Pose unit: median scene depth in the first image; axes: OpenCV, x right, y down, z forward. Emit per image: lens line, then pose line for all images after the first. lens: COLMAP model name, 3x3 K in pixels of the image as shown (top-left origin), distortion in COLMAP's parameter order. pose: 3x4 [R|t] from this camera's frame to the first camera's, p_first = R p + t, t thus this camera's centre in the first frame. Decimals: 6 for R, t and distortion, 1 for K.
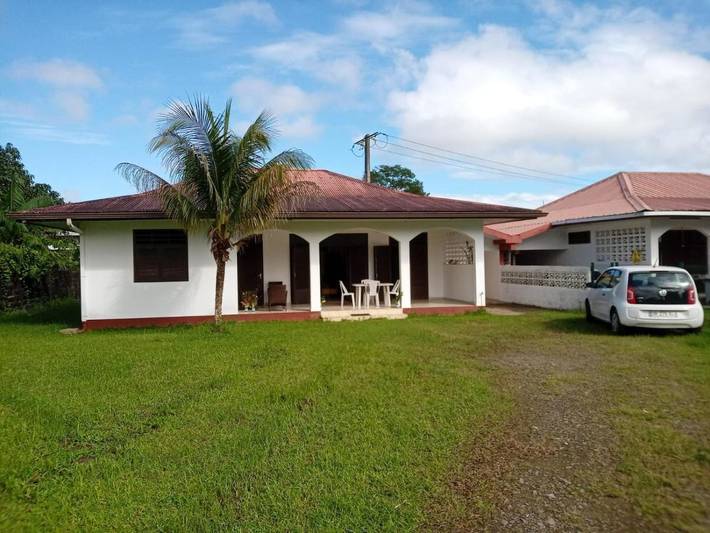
lens RADIAL K [[543.3, 0, 355.0], [0, 543.3, 266.5], [0, 0, 1]] dist [0.003703, -0.003980]
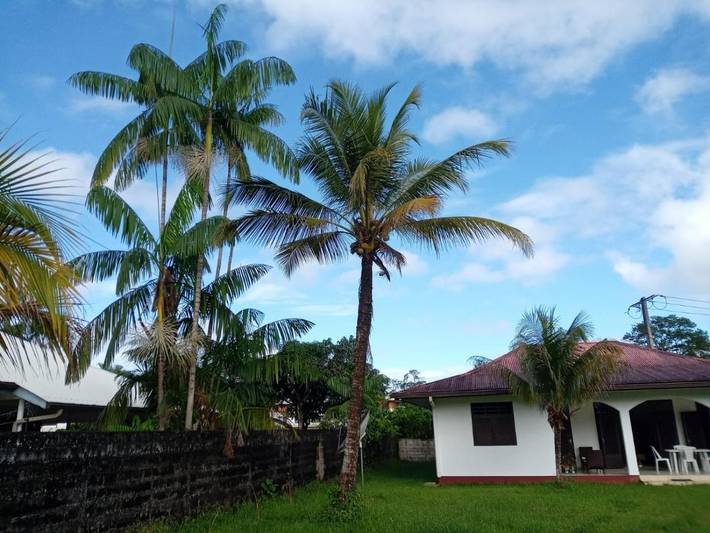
lens RADIAL K [[543.3, 0, 355.0], [0, 543.3, 266.5], [0, 0, 1]] dist [0.003703, -0.003980]
pose [[0.900936, -0.126272, -0.415174, -0.069643], [0.002380, 0.958152, -0.286251, -0.008475], [0.433945, 0.256906, 0.863534, -0.296694]]
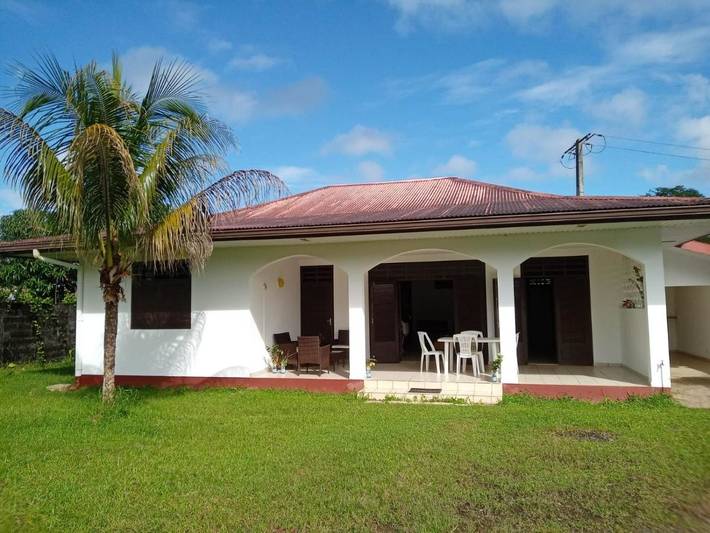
lens RADIAL K [[543.3, 0, 355.0], [0, 543.3, 266.5], [0, 0, 1]] dist [0.003703, -0.003980]
pose [[0.890610, -0.028235, -0.453890, 0.216193], [-0.005097, 0.997388, -0.072046, -0.005364], [0.454739, 0.066479, 0.888140, 0.403082]]
